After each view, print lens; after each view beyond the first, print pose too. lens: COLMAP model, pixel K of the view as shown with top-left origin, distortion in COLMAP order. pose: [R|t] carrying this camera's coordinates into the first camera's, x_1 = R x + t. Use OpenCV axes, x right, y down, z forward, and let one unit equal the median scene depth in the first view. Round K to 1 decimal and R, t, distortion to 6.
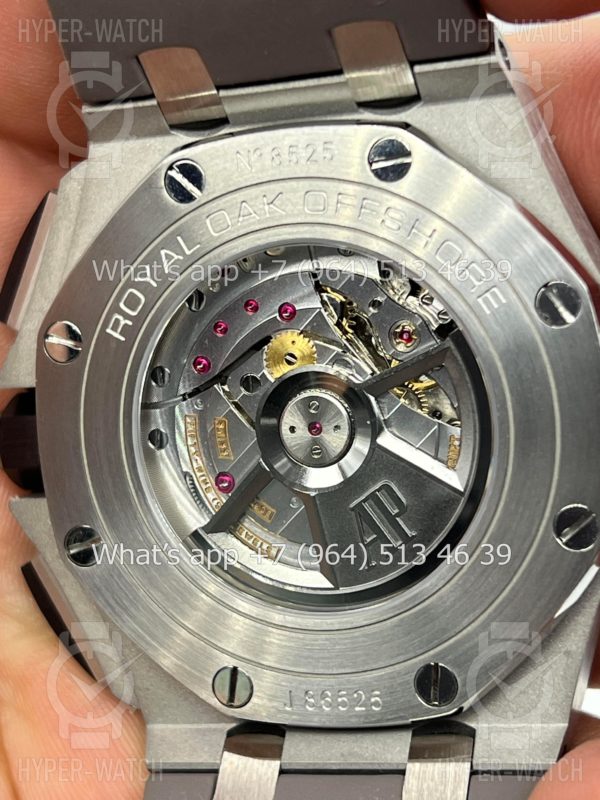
lens RADIAL K [[1867.5, 0, 294.2], [0, 1867.5, 398.4], [0, 0, 1]] dist [0.221460, 0.000000]
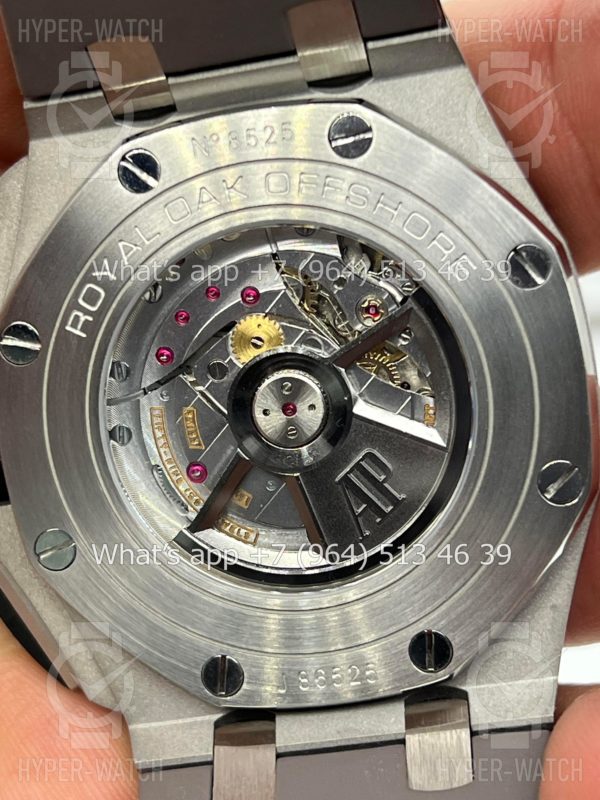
lens RADIAL K [[1867.5, 0, 300.3], [0, 1867.5, 396.8], [0, 0, 1]] dist [0.221460, 0.000000]
pose [[0.983692, -0.078848, 0.161657, -0.144415], [0.080501, 0.996748, -0.003690, 0.013458], [-0.160840, 0.016643, 0.986840, 0.010412]]
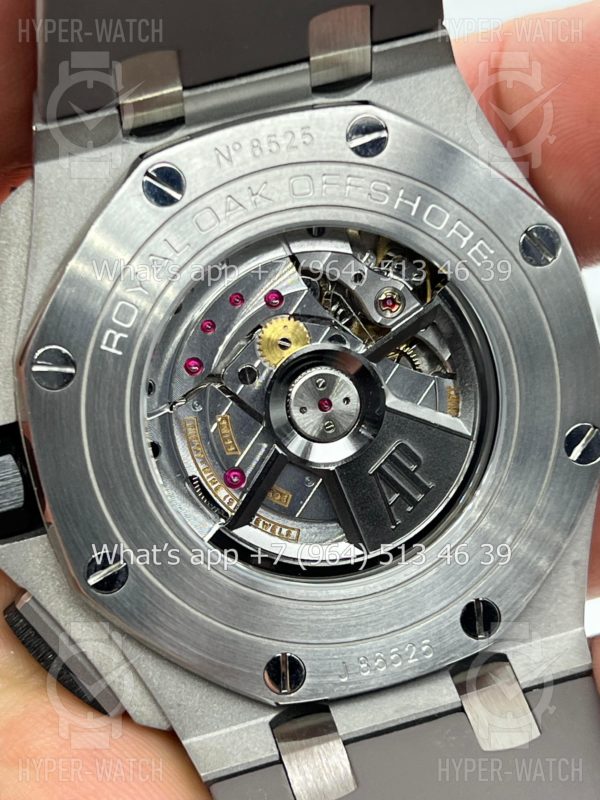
lens RADIAL K [[1867.5, 0, 304.3], [0, 1867.5, 398.8], [0, 0, 1]] dist [0.221460, 0.000000]
pose [[0.871658, -0.171681, 0.459062, -0.471892], [0.190395, 0.981692, 0.005618, 0.004757], [-0.451622, 0.082506, 0.888386, 0.088224]]
